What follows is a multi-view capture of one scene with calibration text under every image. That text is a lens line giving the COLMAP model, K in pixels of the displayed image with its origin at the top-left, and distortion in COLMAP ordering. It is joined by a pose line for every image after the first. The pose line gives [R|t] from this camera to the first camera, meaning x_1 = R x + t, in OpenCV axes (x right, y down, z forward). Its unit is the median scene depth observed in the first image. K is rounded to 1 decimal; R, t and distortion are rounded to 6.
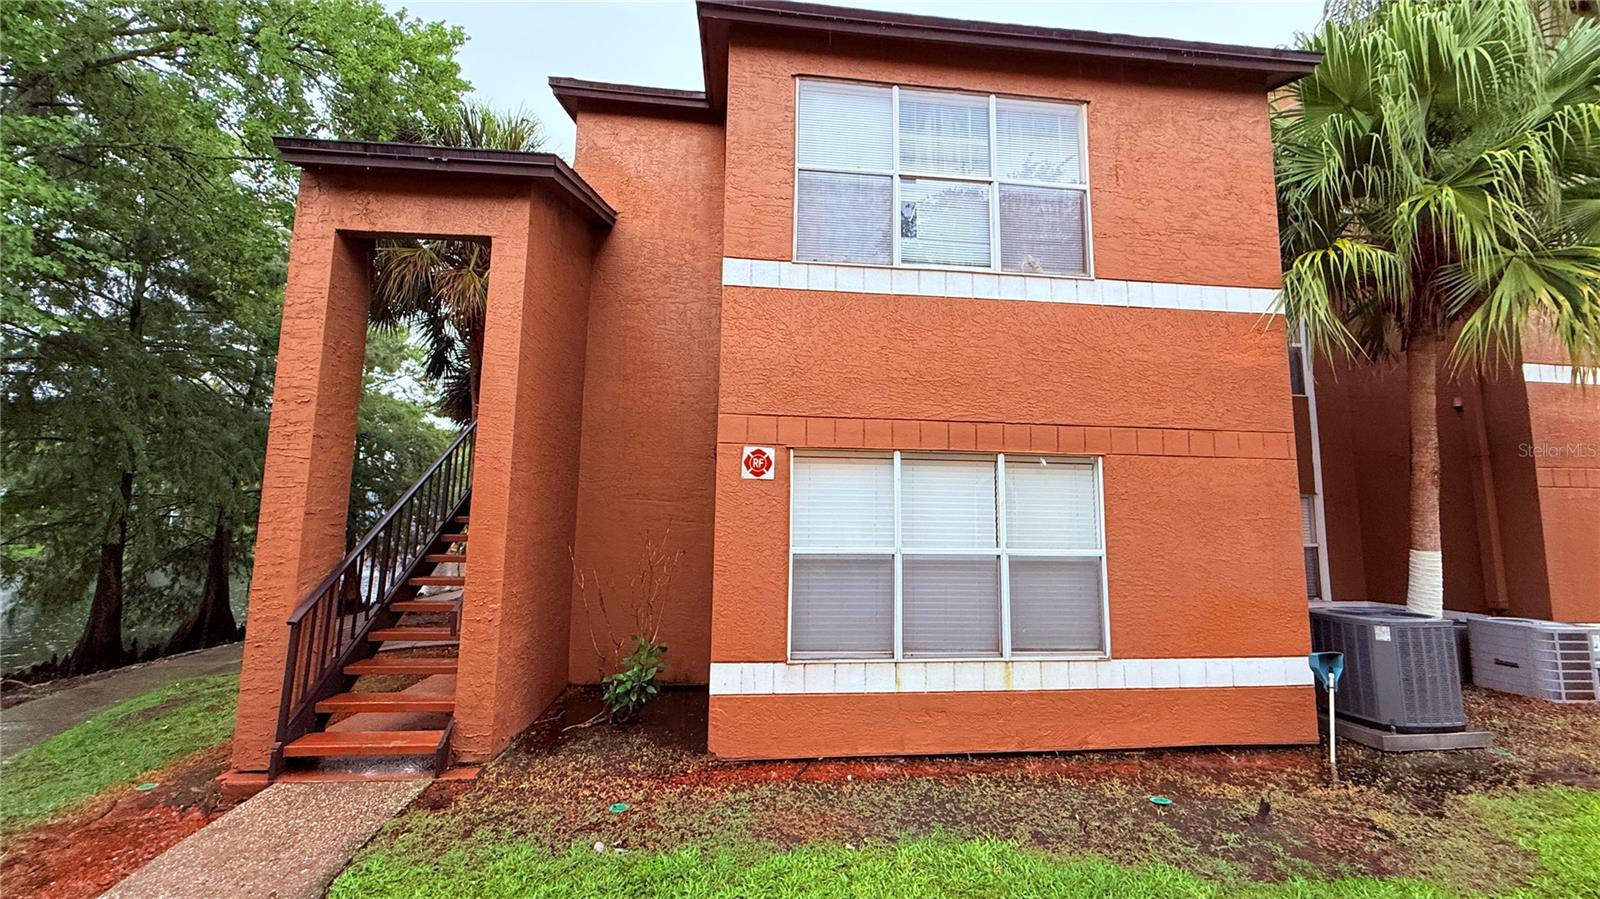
lens RADIAL K [[641.8, 0, 802.5], [0, 641.8, 448.1], [0, 0, 1]] dist [-0.001345, 0.000450]
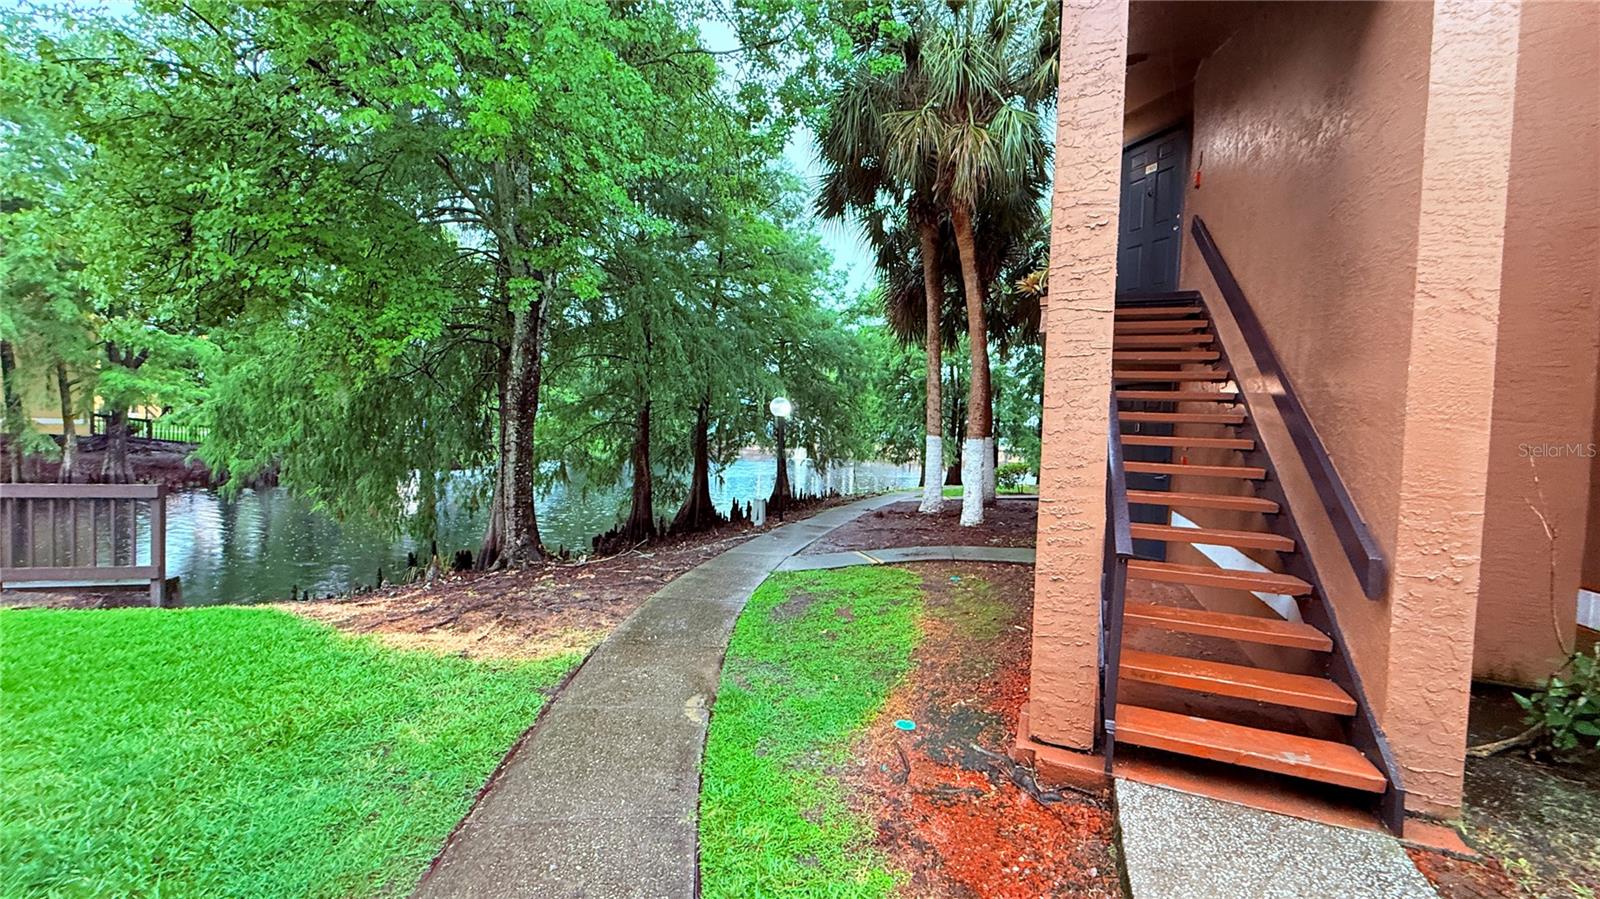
lens RADIAL K [[641.8, 0, 797.0], [0, 641.8, 451.9], [0, 0, 1]] dist [-0.001345, 0.000450]
pose [[0.875452, 0.033203, -0.482162, -0.725529], [0.036553, 0.990231, 0.134559, 0.058212], [0.481920, -0.135425, 0.865687, 0.248851]]
